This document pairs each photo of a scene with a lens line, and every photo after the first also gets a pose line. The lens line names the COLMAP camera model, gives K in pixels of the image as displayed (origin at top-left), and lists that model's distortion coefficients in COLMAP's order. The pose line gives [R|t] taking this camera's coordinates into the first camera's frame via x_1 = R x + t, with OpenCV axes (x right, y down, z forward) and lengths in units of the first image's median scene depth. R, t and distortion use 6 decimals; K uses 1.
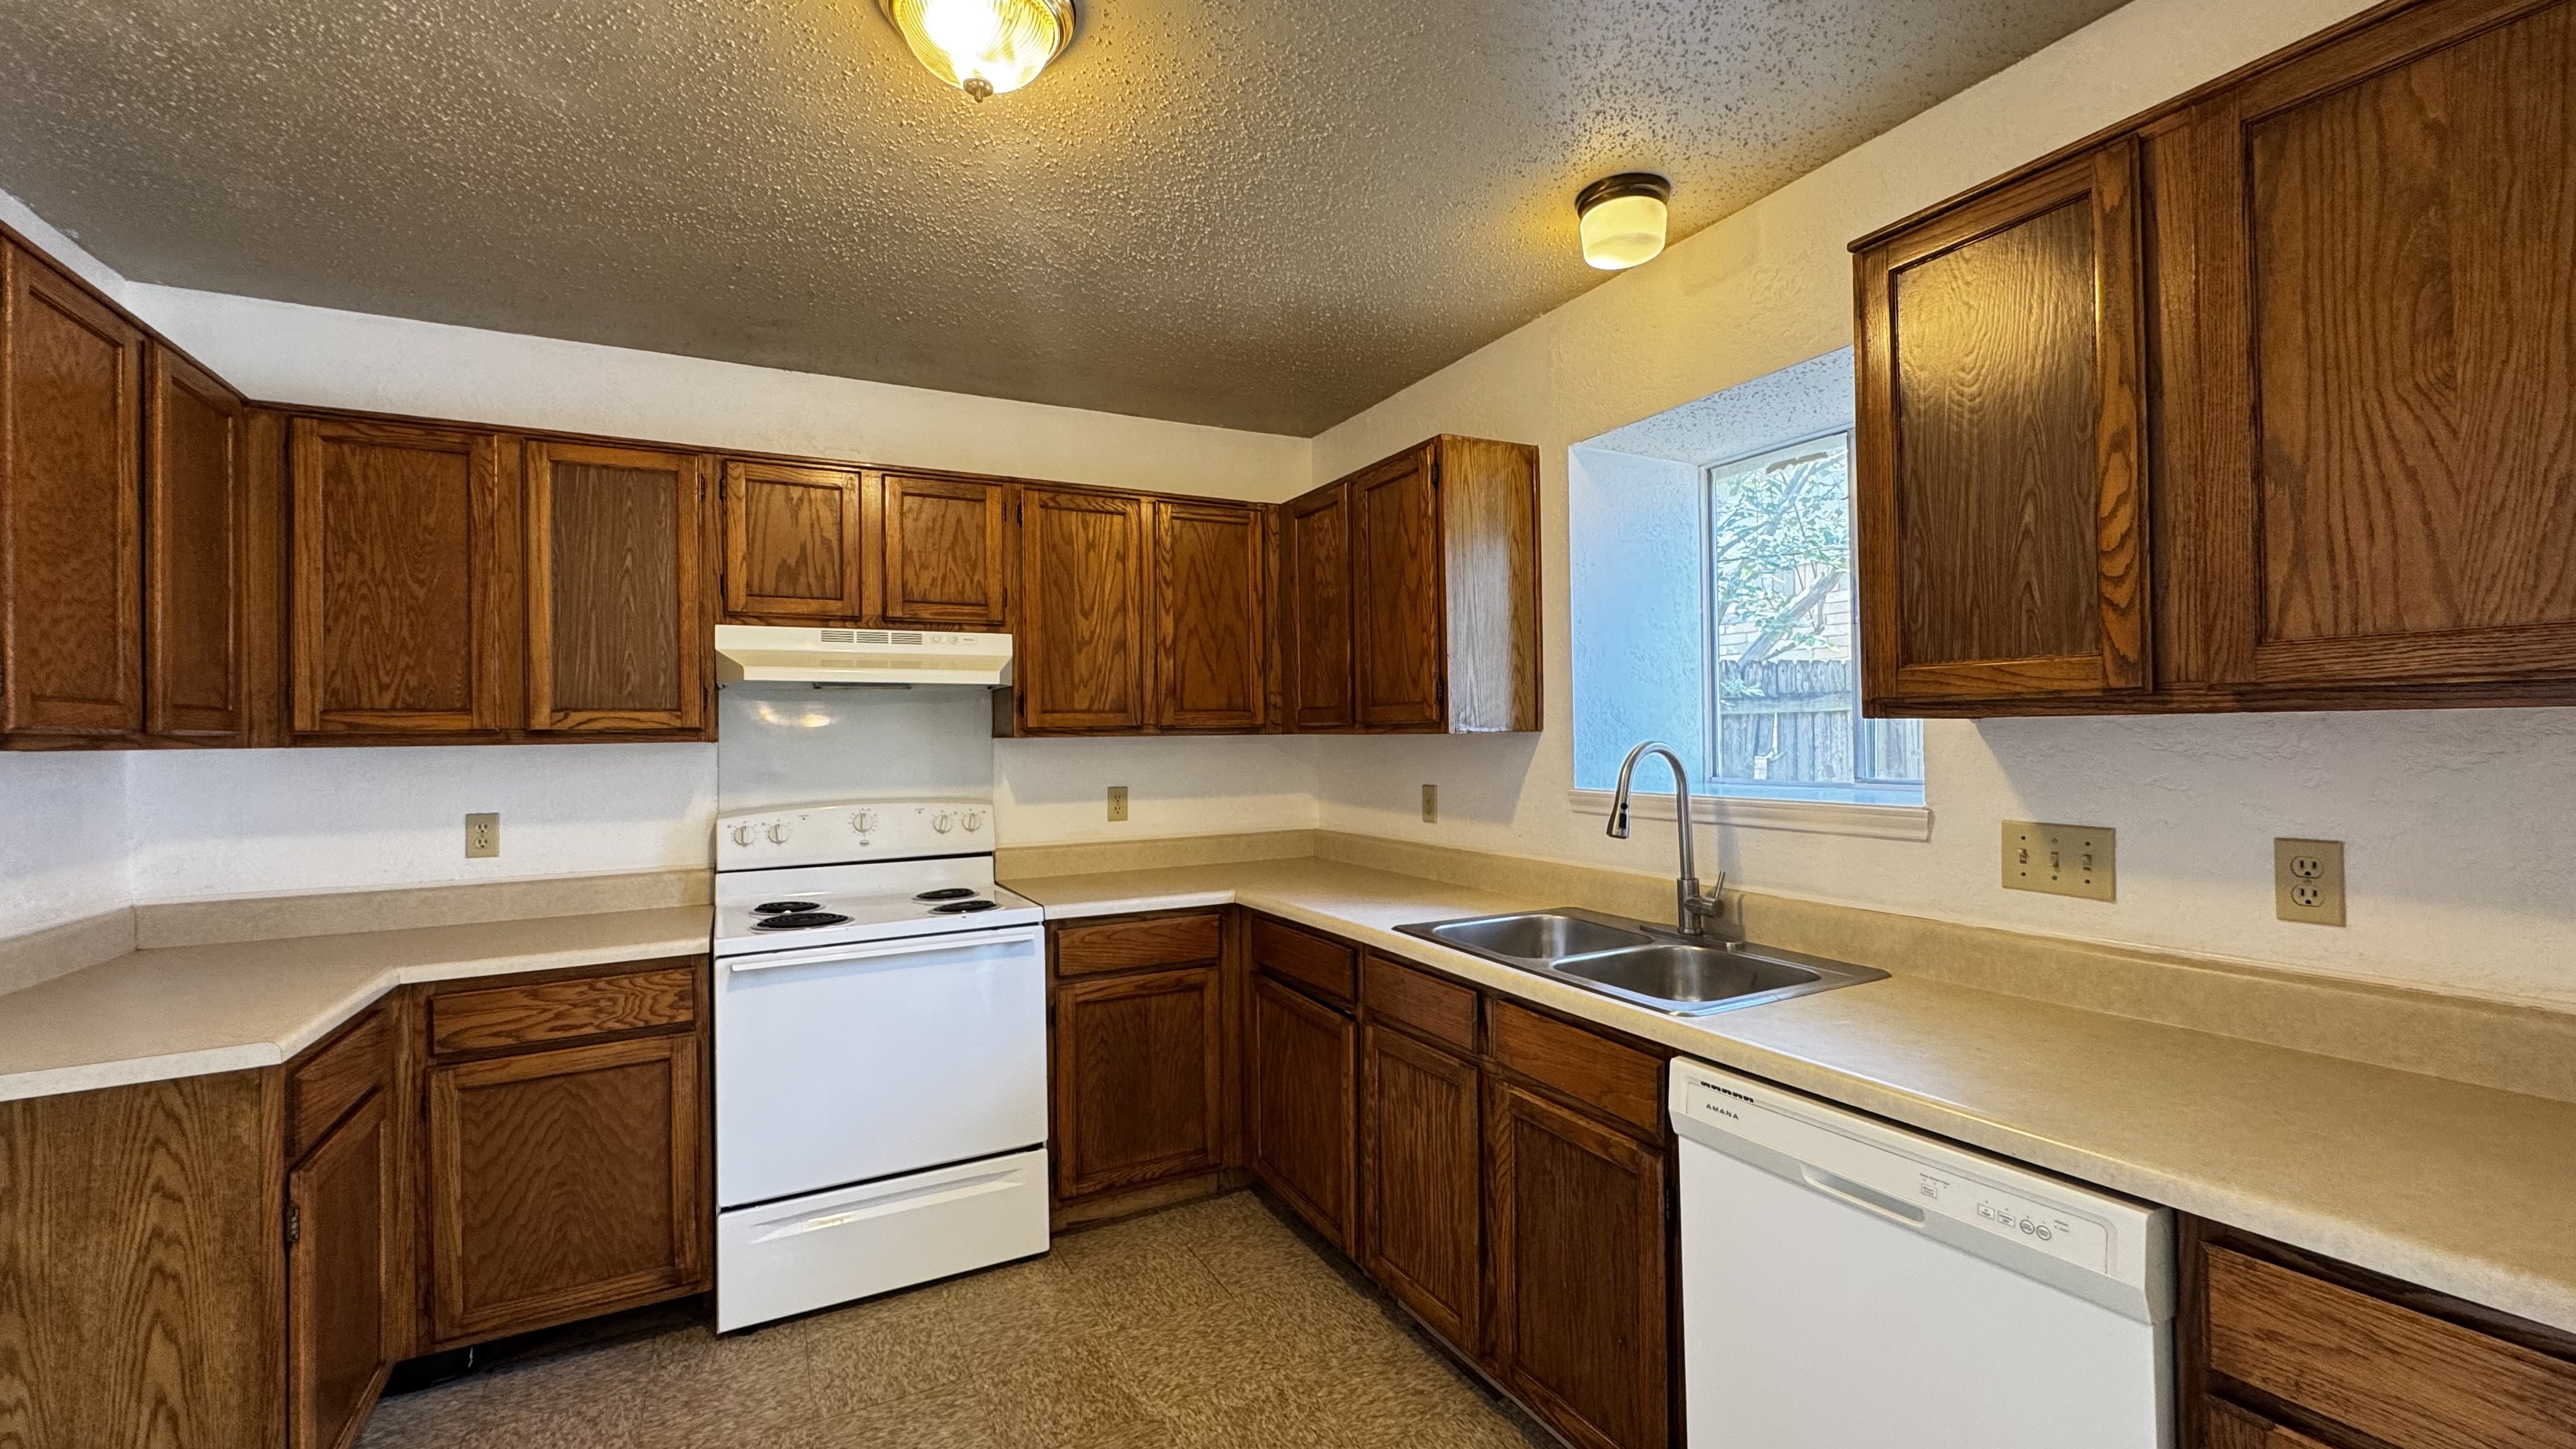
lens RADIAL K [[1027.8, 0, 1287.7], [0, 1027.8, 726.6], [0, 0, 1]] dist [-0.004613, 0.001156]
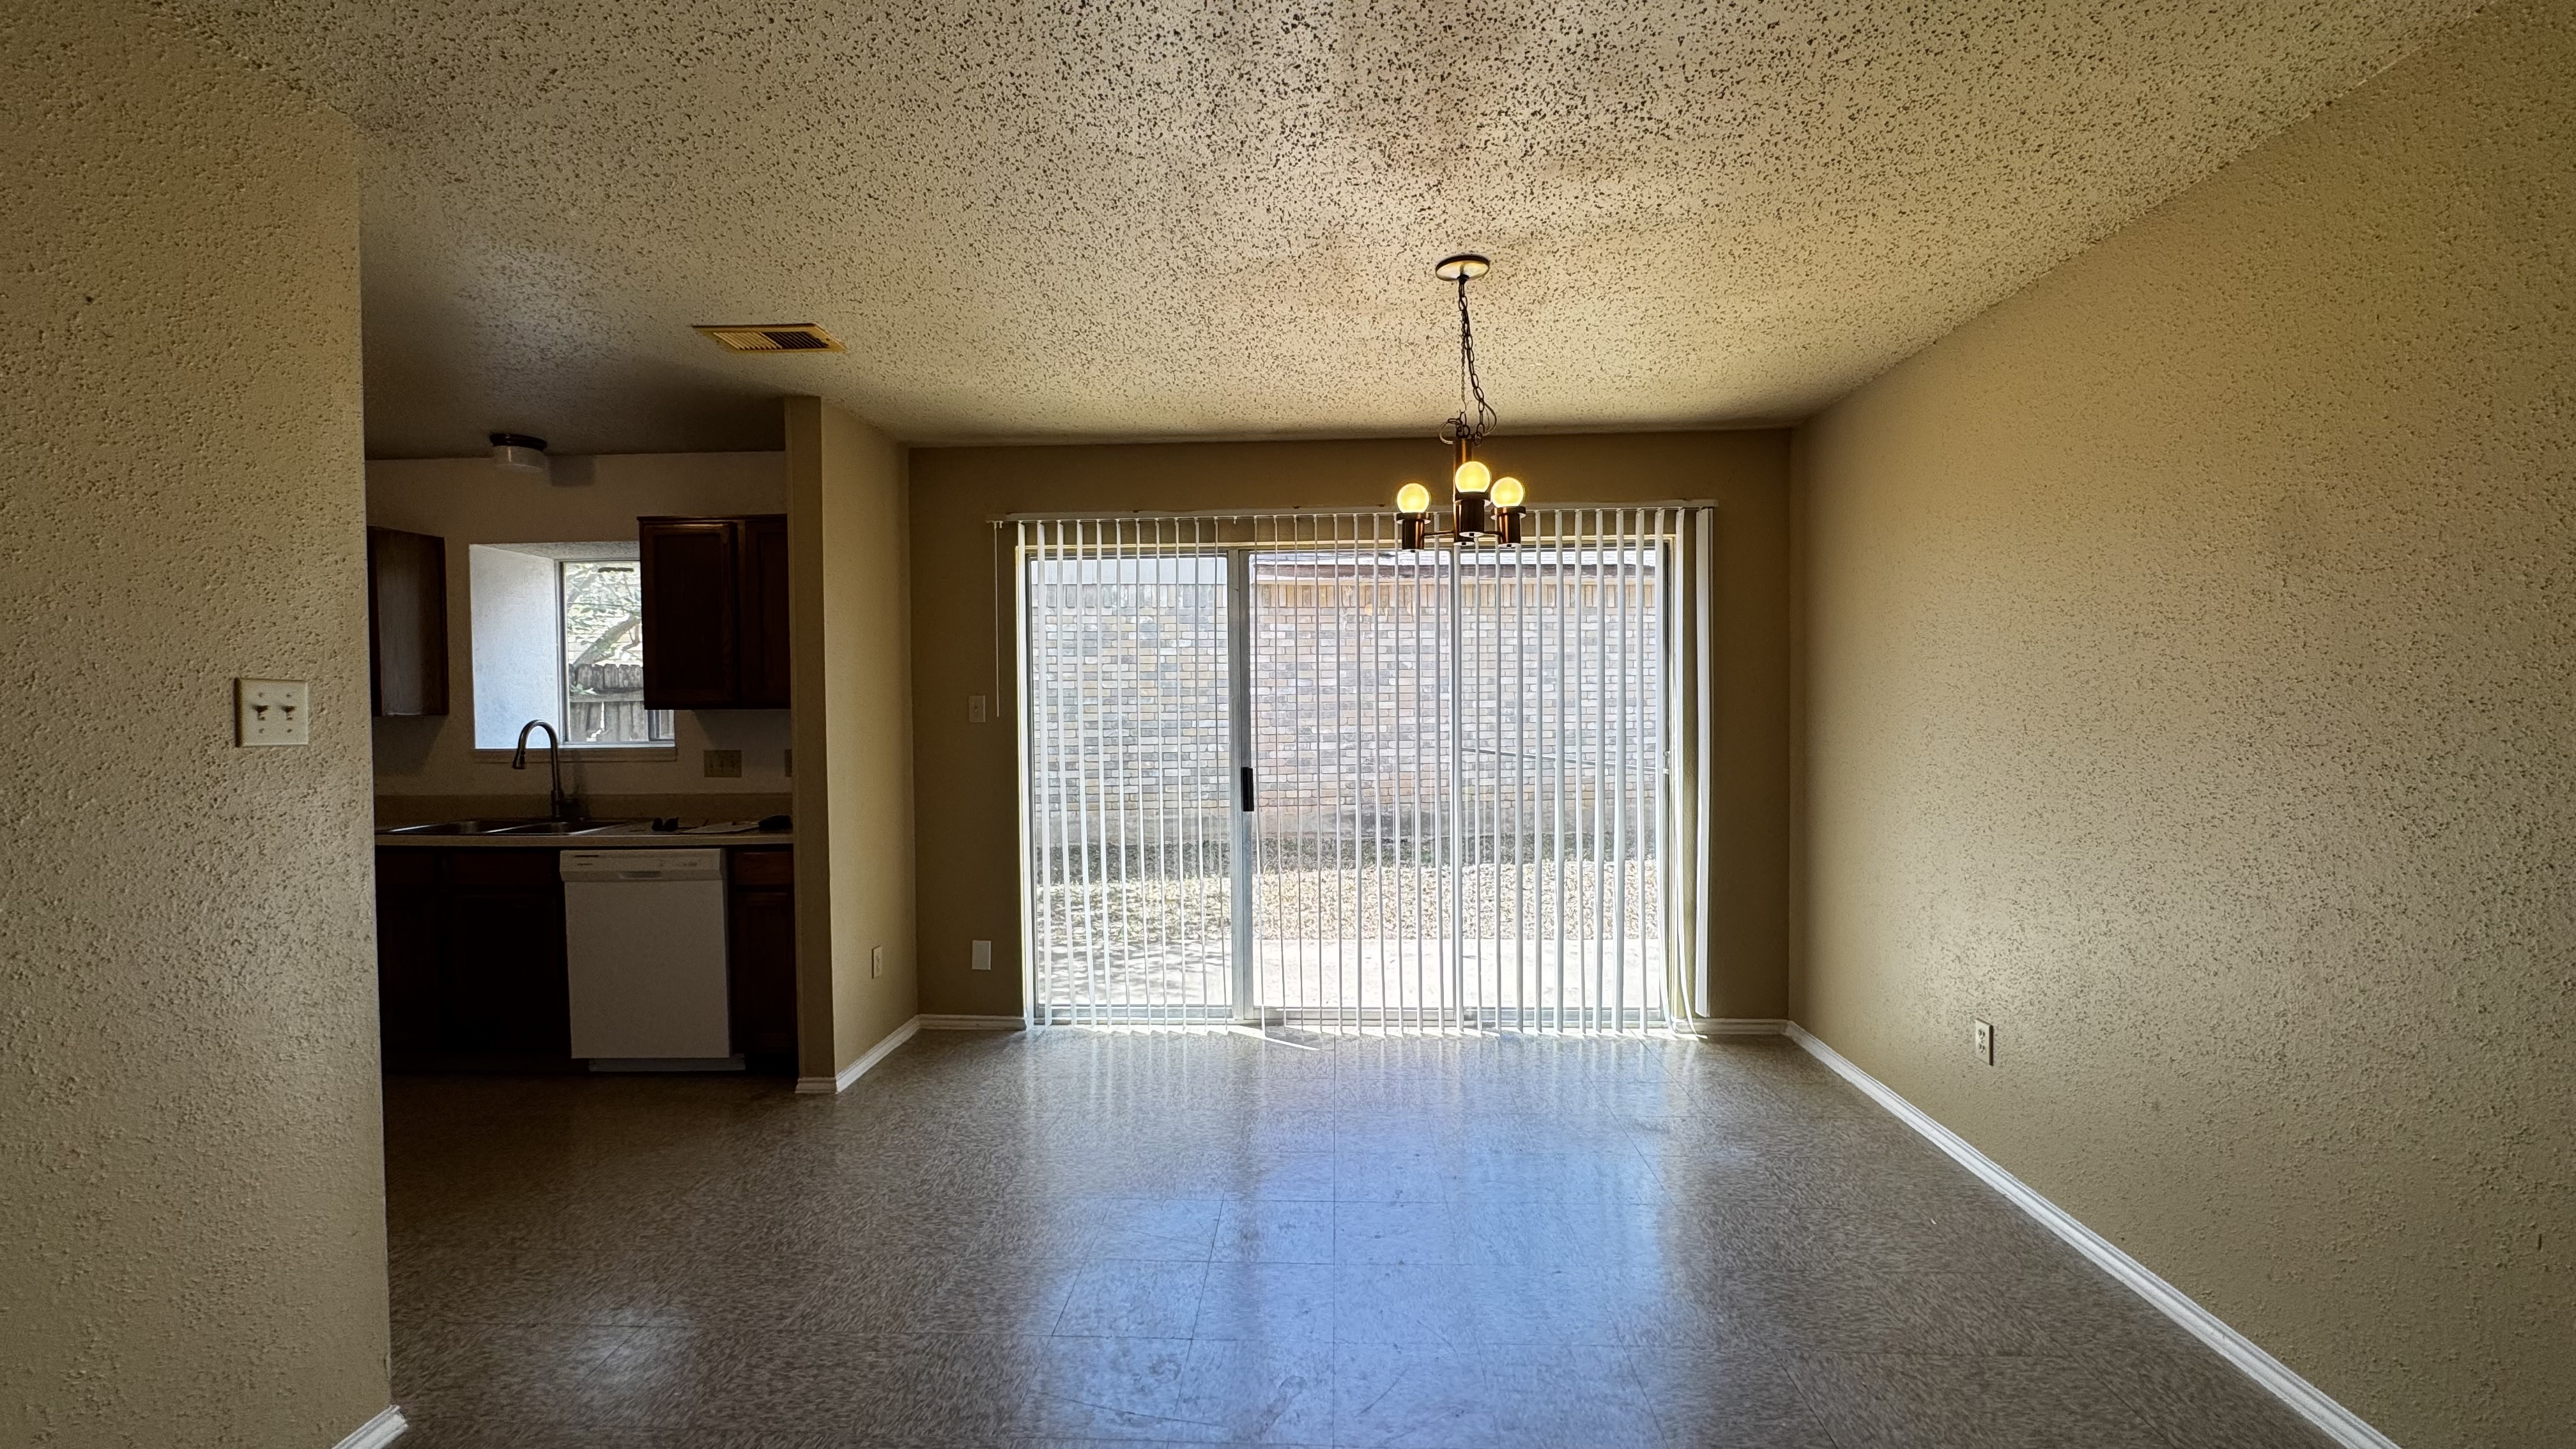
lens RADIAL K [[1027.8, 0, 1287.4], [0, 1027.8, 725.3], [0, 0, 1]] dist [-0.004613, 0.001156]
pose [[0.510872, -0.011252, 0.859583, -0.477161], [-0.000991, 0.999906, 0.013678, -0.003086], [-0.859656, -0.007839, 0.510812, -0.984502]]
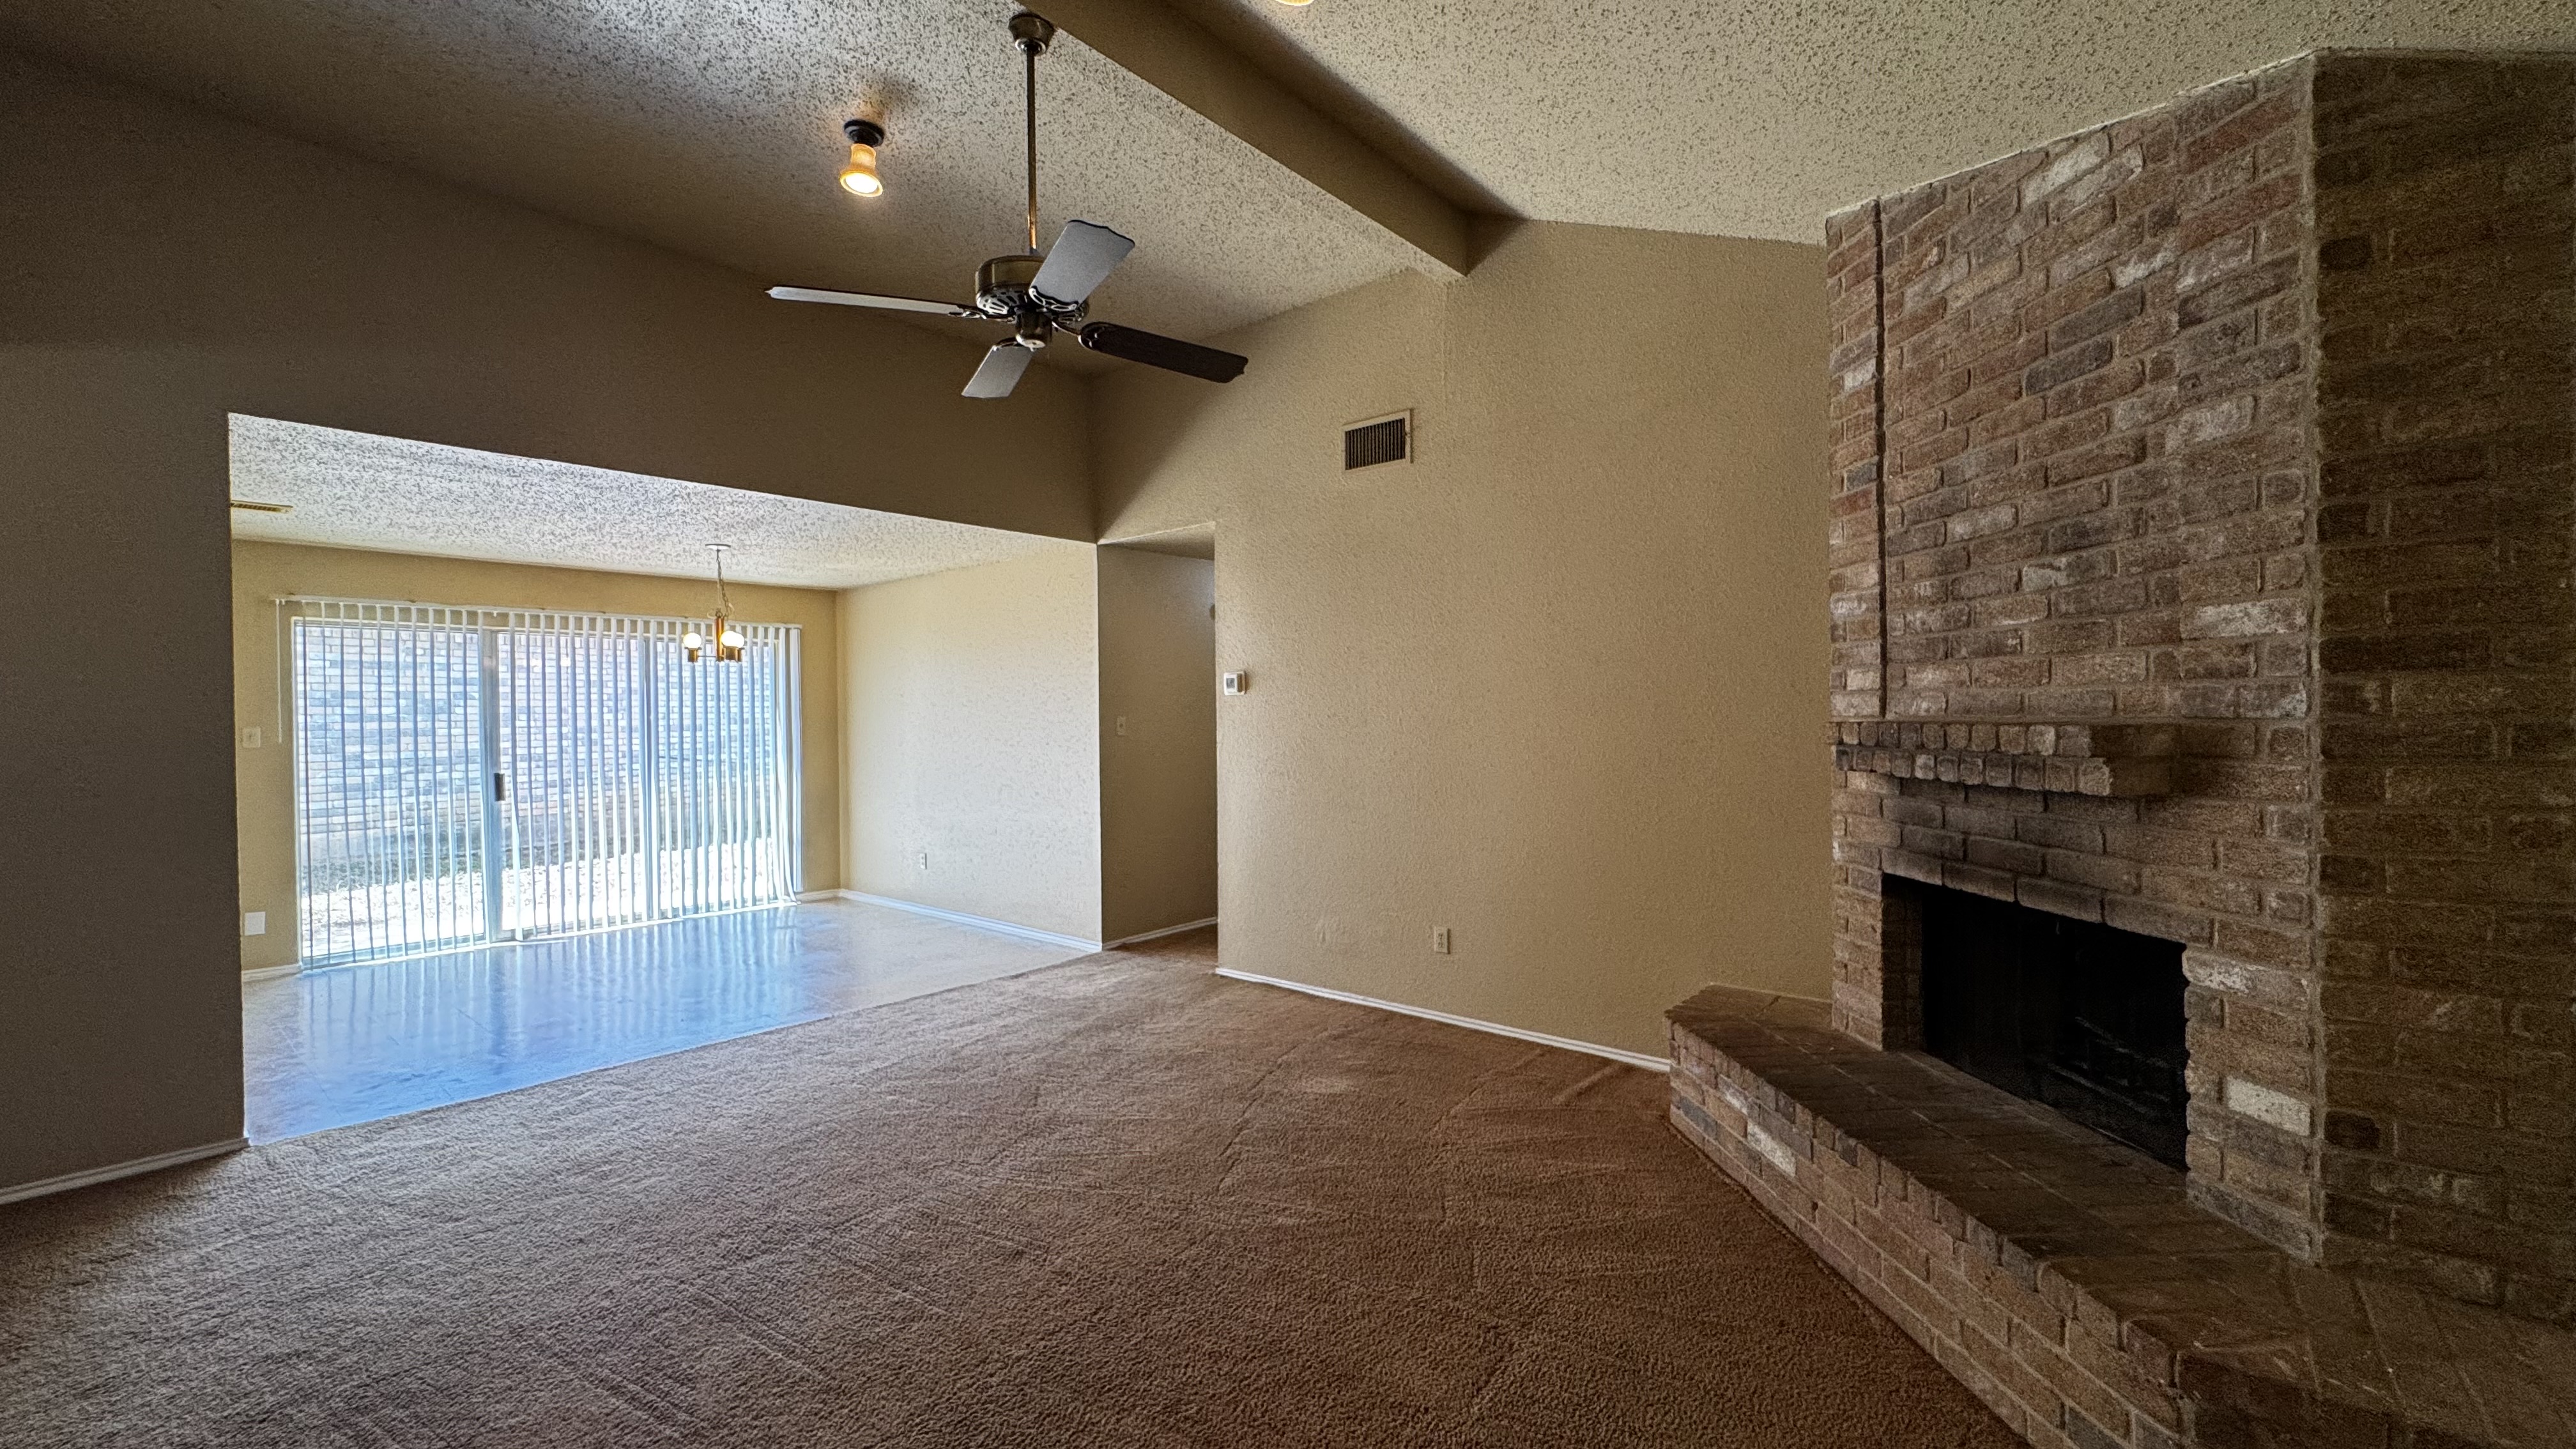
lens RADIAL K [[1027.8, 0, 1295.3], [0, 1027.8, 726.8], [0, 0, 1]] dist [-0.004613, 0.001156]
pose [[-0.375098, 0.006177, 0.926964, -2.126913], [0.011113, 0.999936, -0.002166, 0.001650], [-0.926918, 0.009489, -0.375143, -0.960532]]
